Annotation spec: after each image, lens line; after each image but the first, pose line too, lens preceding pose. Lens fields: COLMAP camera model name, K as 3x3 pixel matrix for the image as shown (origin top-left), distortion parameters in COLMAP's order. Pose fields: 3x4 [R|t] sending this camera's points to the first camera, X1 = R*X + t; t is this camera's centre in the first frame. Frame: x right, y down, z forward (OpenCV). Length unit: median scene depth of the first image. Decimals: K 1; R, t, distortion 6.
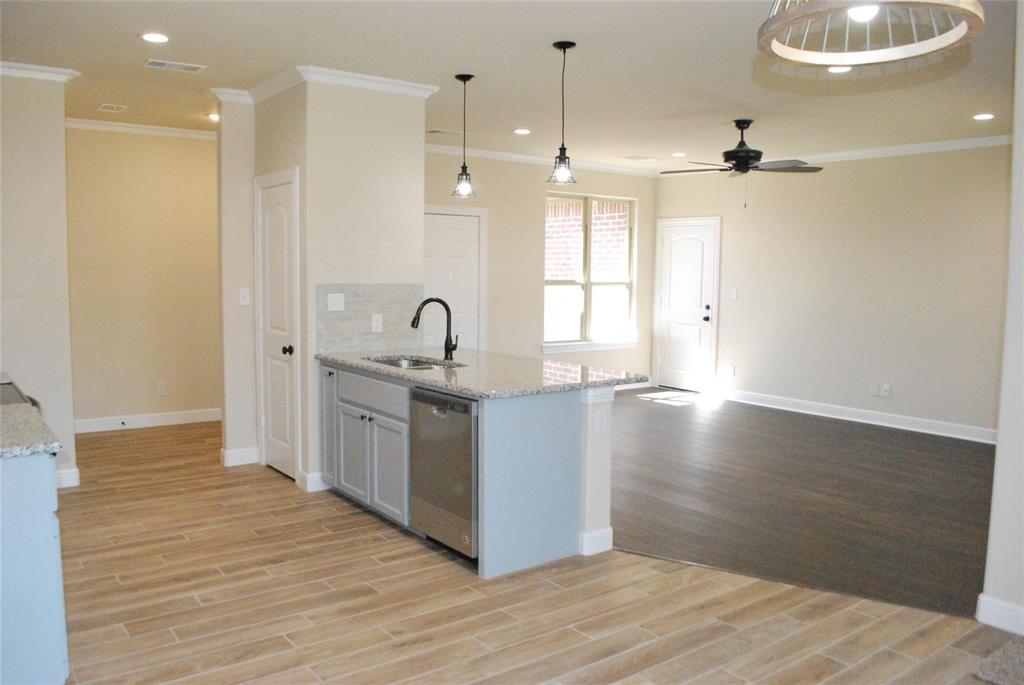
lens RADIAL K [[814.0, 0, 510.5], [0, 814.0, 337.6], [0, 0, 1]] dist [-0.062912, -0.000441]
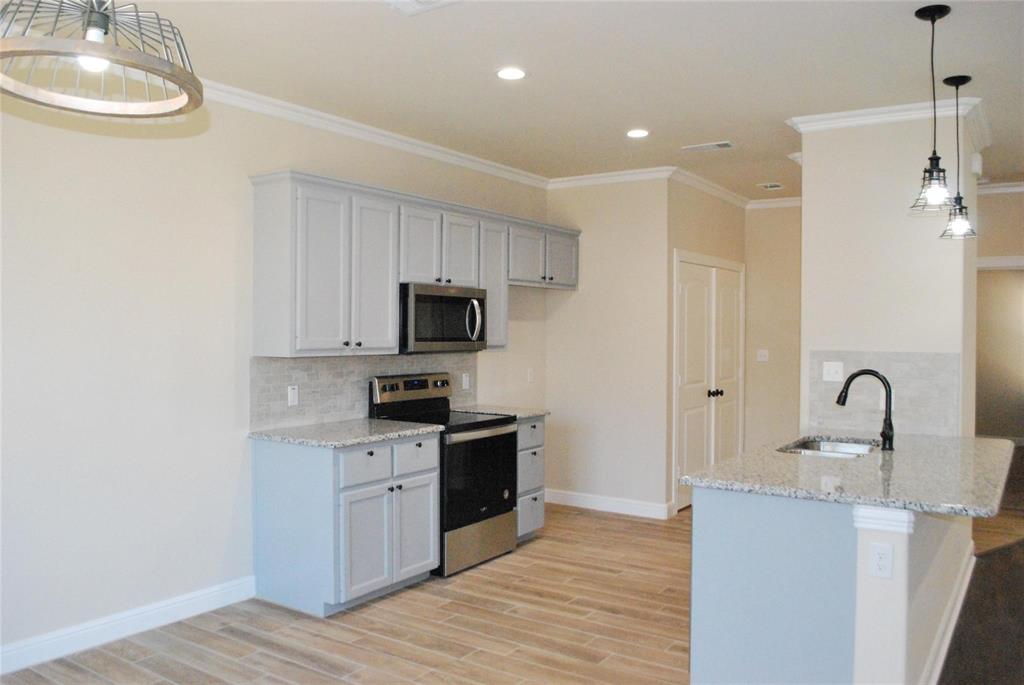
lens RADIAL K [[814.0, 0, 508.7], [0, 814.0, 347.4], [0, 0, 1]] dist [-0.062912, -0.000441]
pose [[0.326743, 0.012440, -0.945031, 0.514367], [-0.082023, 0.996514, -0.015242, -0.028783], [0.941547, 0.082495, 0.326624, 0.396613]]
